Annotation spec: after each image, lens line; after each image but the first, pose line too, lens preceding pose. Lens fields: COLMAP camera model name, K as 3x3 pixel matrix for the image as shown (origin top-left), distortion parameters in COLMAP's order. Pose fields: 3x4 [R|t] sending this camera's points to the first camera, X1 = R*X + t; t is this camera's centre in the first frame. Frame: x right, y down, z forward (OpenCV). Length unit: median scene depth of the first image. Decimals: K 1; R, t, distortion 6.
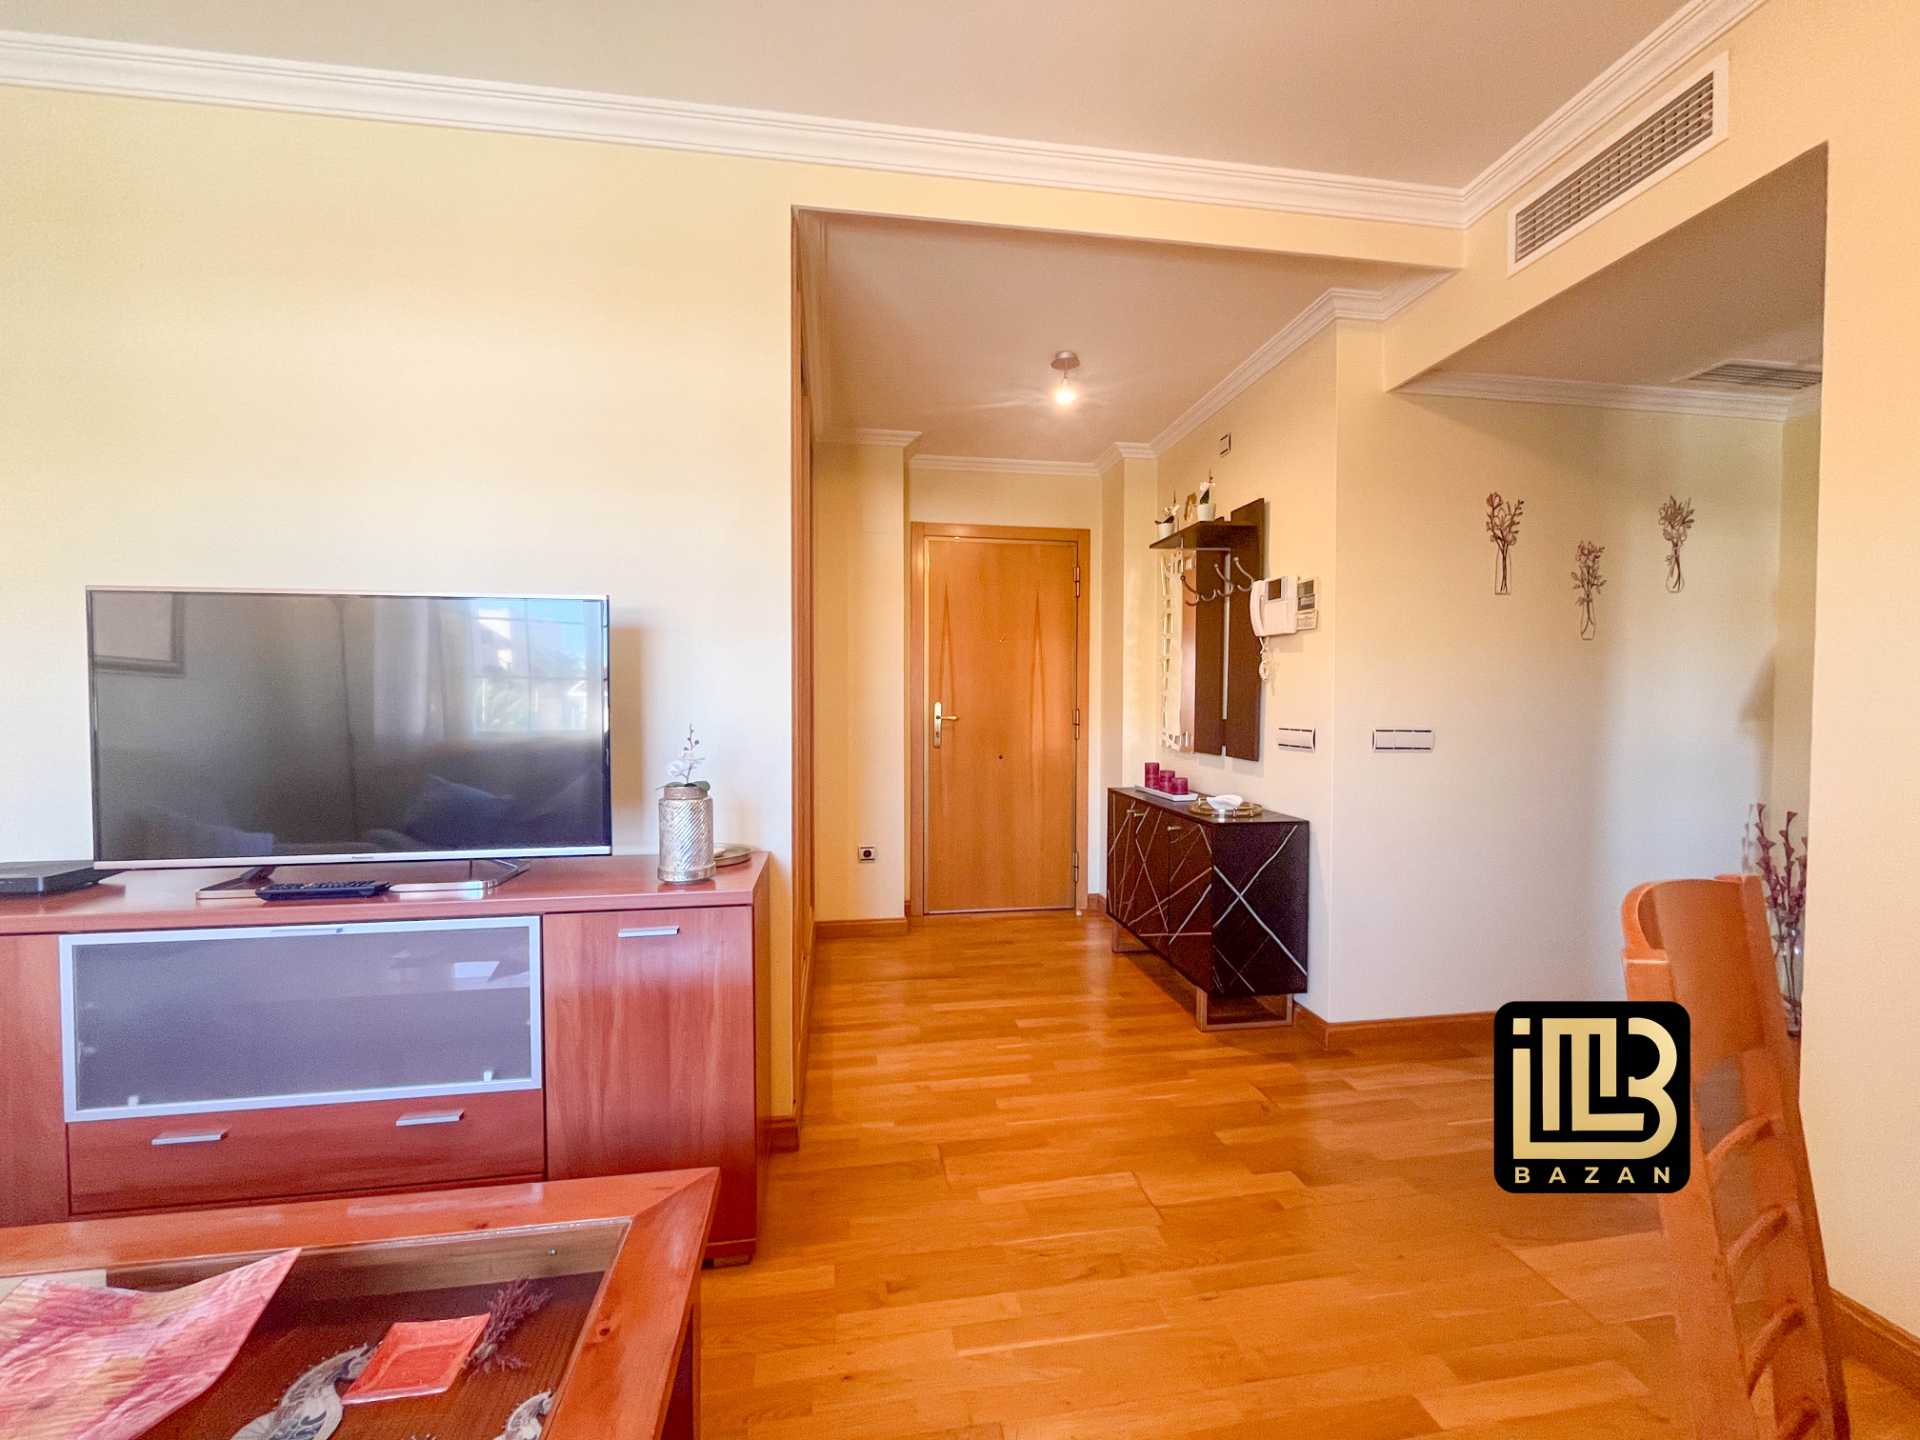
lens RADIAL K [[772.0, 0, 958.8], [0, 772.0, 713.5], [0, 0, 1]] dist [-0.002684, 0.000328]
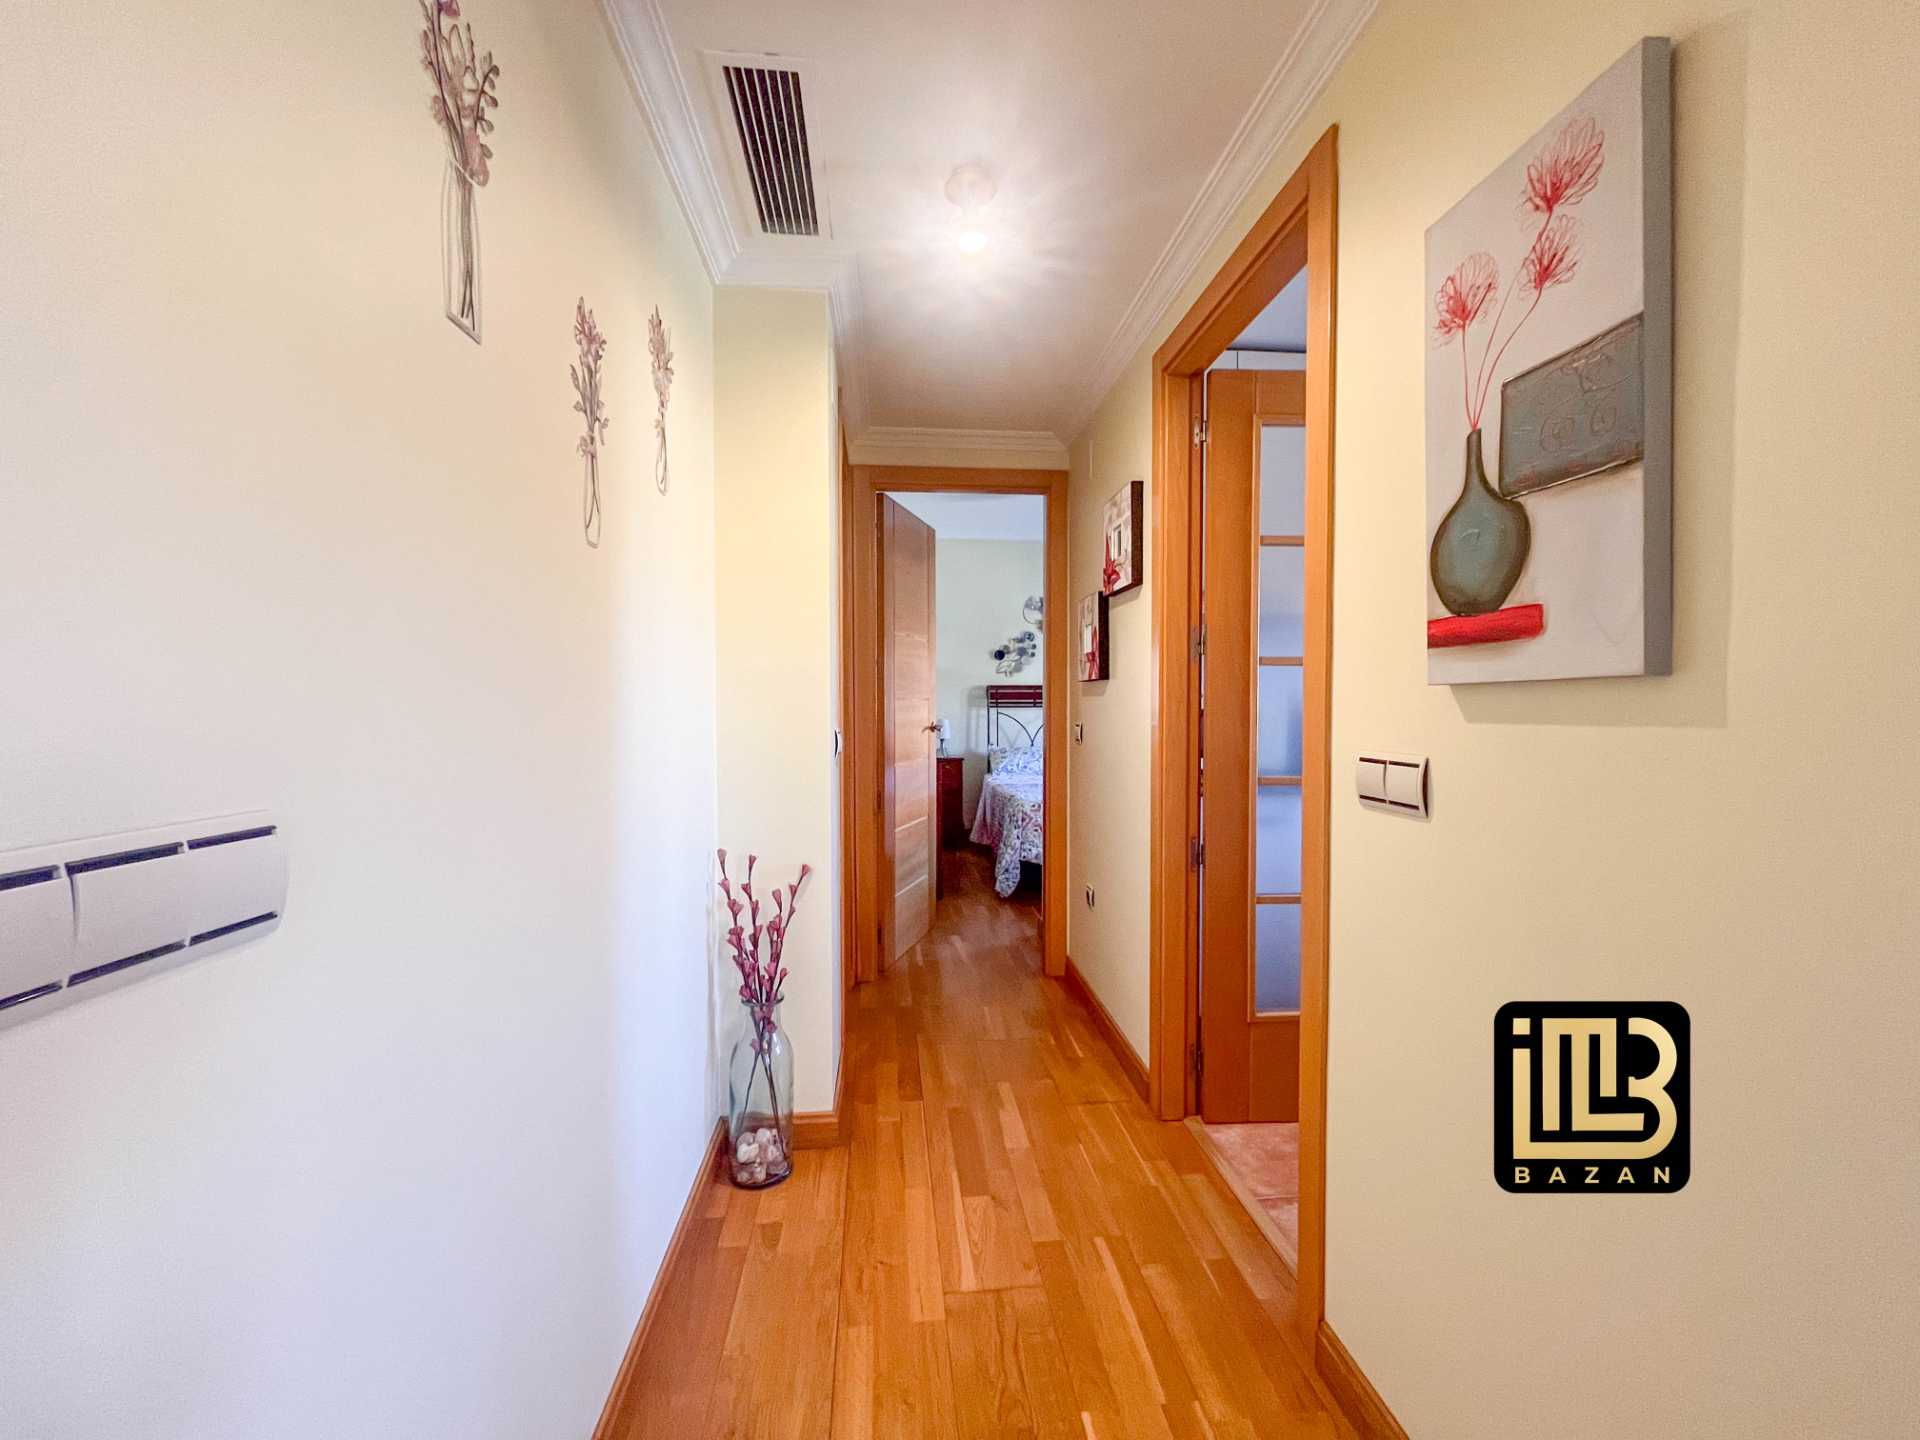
lens RADIAL K [[772.0, 0, 956.4], [0, 772.0, 722.0], [0, 0, 1]] dist [-0.002684, 0.000328]
pose [[0.066934, -0.025176, 0.997440, 0.401538], [0.018792, 0.999536, 0.023968, -0.005794], [-0.997580, 0.017139, 0.067376, 0.769968]]
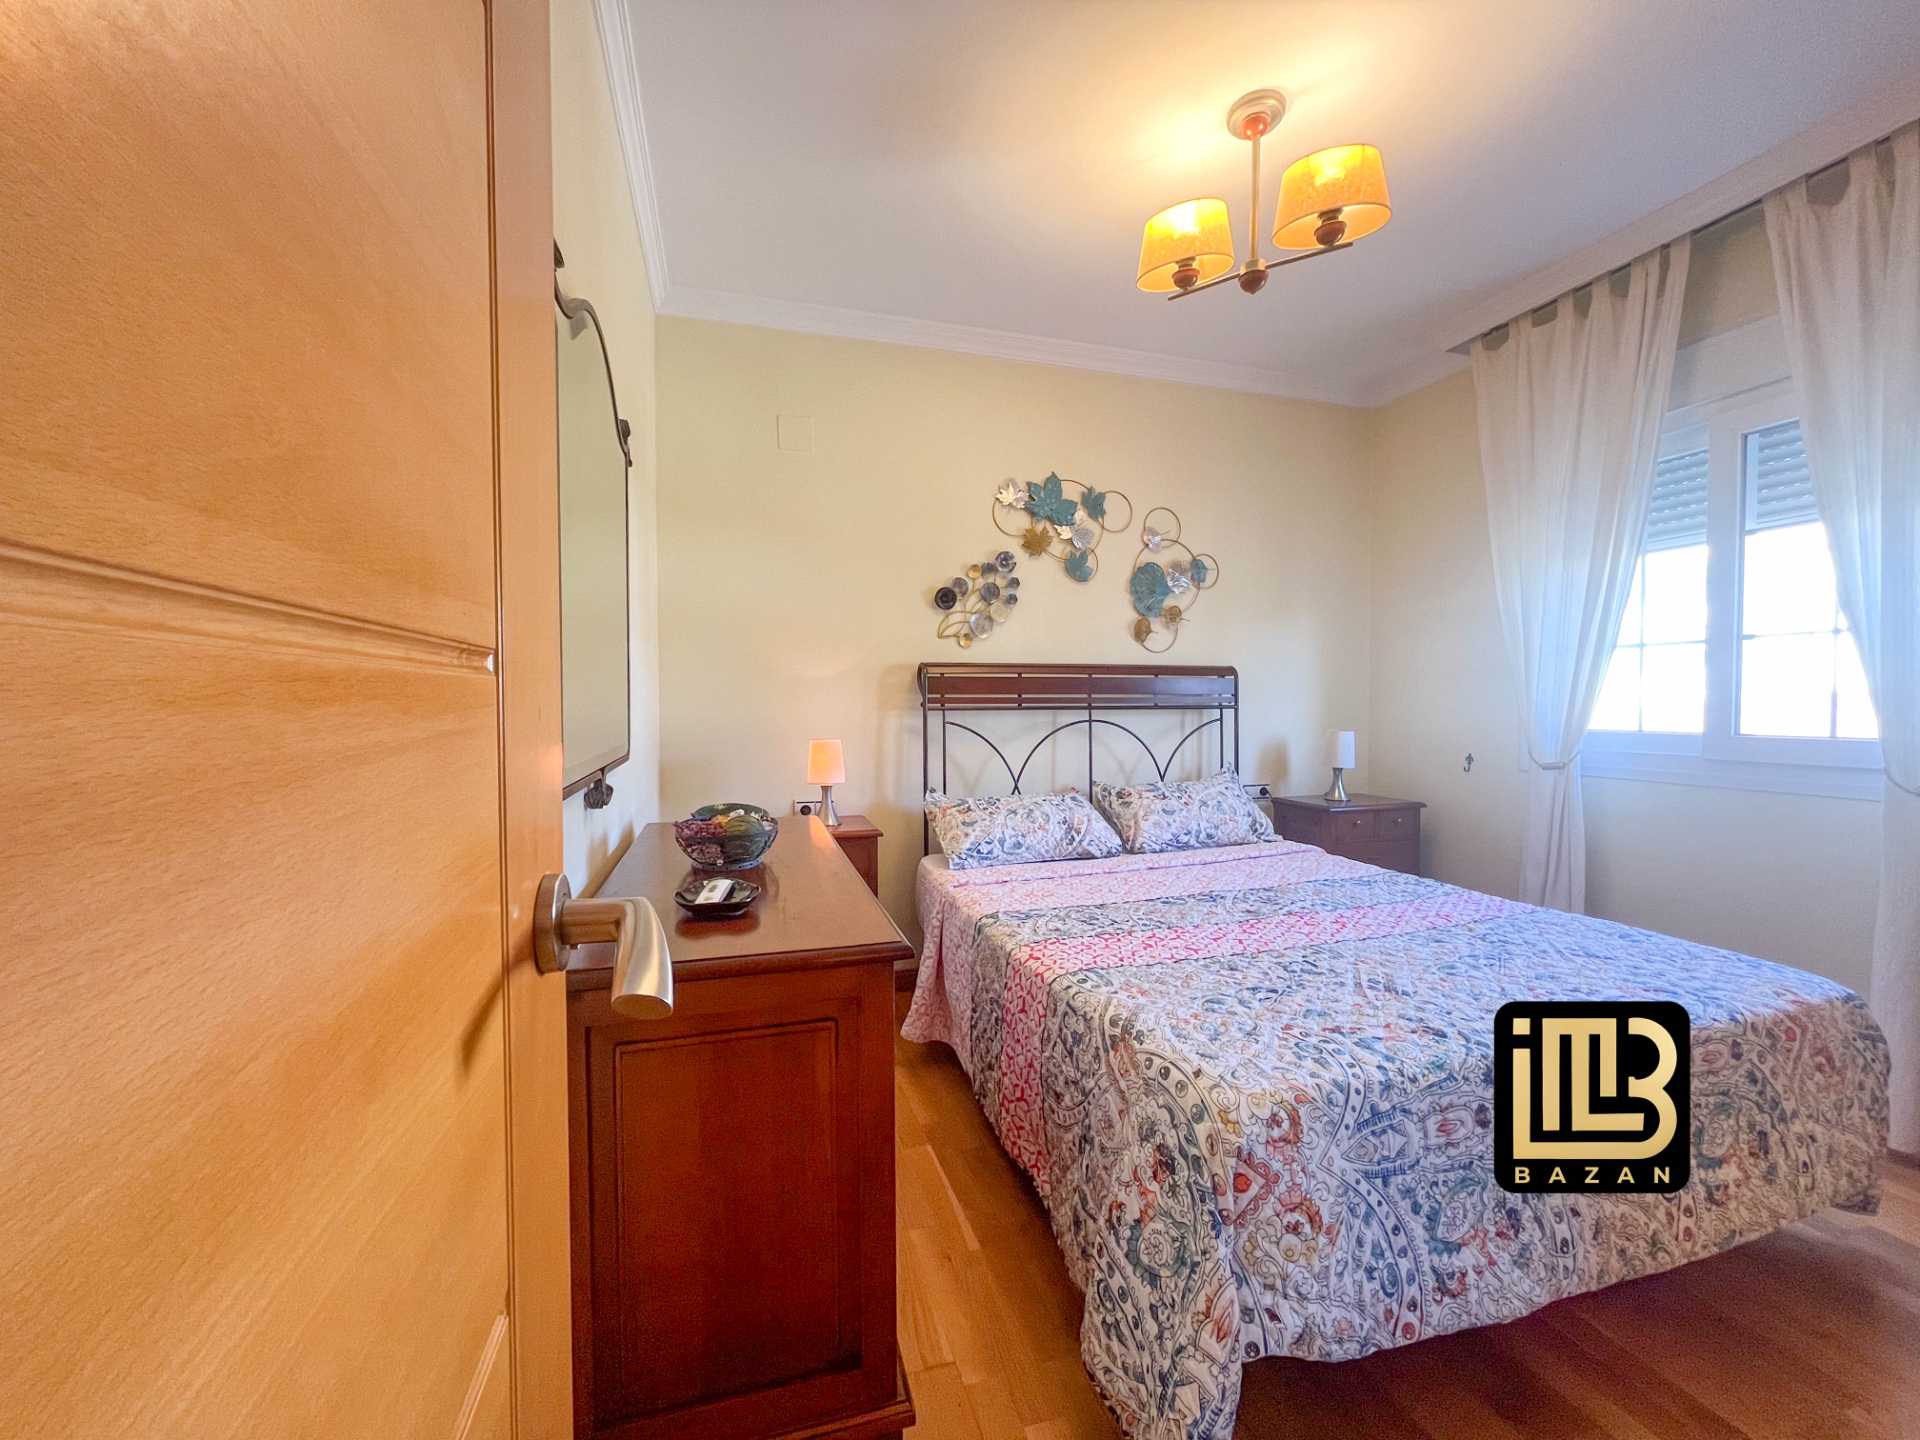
lens RADIAL K [[772.0, 0, 961.6], [0, 772.0, 720.8], [0, 0, 1]] dist [-0.002684, 0.000328]
pose [[-0.138453, -0.024687, 0.990061, 1.687121], [0.022105, 0.999363, 0.028010, -0.007333], [-0.990122, 0.025764, -0.137819, 0.930902]]
